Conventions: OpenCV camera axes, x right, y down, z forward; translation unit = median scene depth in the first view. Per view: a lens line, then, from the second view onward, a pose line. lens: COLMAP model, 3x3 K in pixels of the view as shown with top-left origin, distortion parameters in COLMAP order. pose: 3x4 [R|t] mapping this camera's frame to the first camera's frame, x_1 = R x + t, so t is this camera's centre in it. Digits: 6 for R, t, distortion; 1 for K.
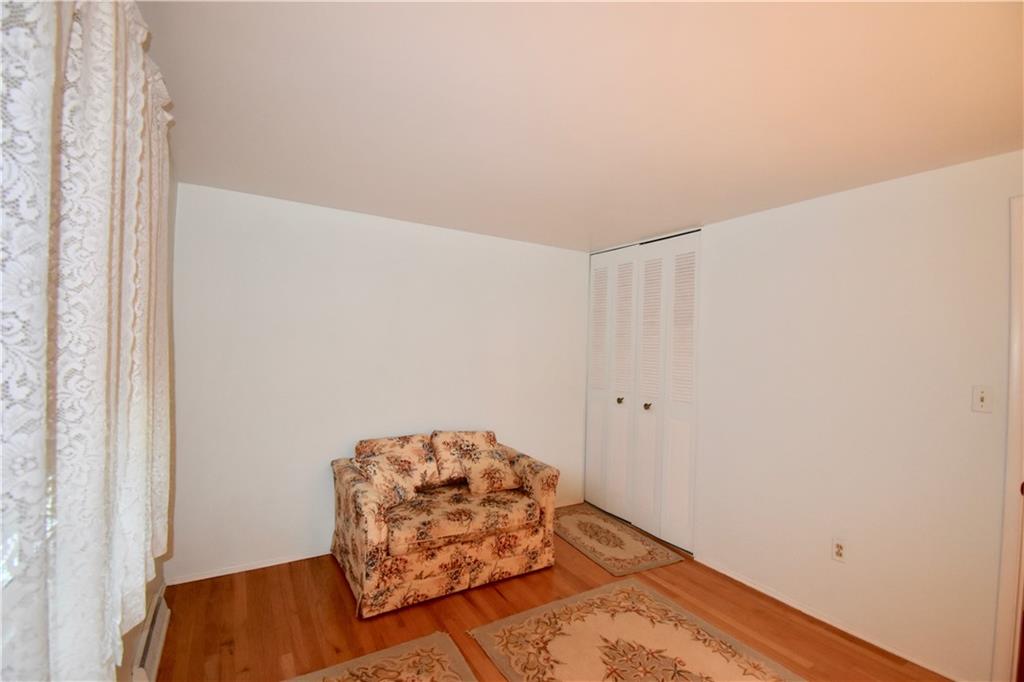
lens RADIAL K [[451.1, 0, 516.4], [0, 451.1, 345.7], [0, 0, 1]] dist [0.029609, -0.025877]
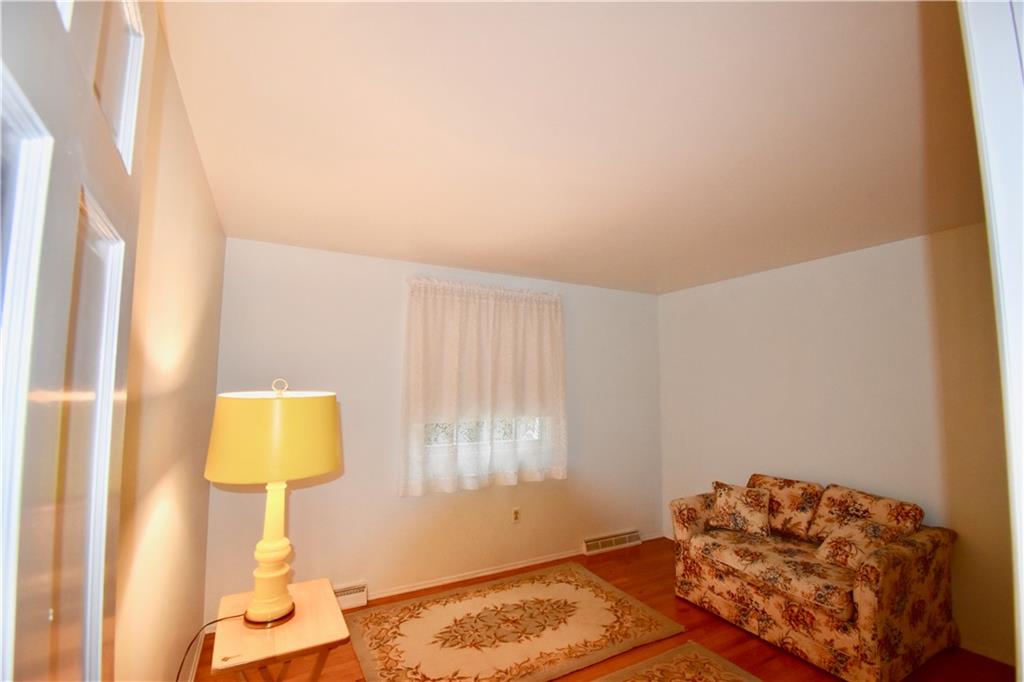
lens RADIAL K [[451.1, 0, 516.4], [0, 451.1, 345.7], [0, 0, 1]] dist [0.029609, -0.025877]
pose [[-0.047452, -0.115517, -0.992171, 0.954658], [-0.001758, 0.993298, -0.115564, 0.027545], [0.998872, -0.003739, -0.047337, 0.525370]]
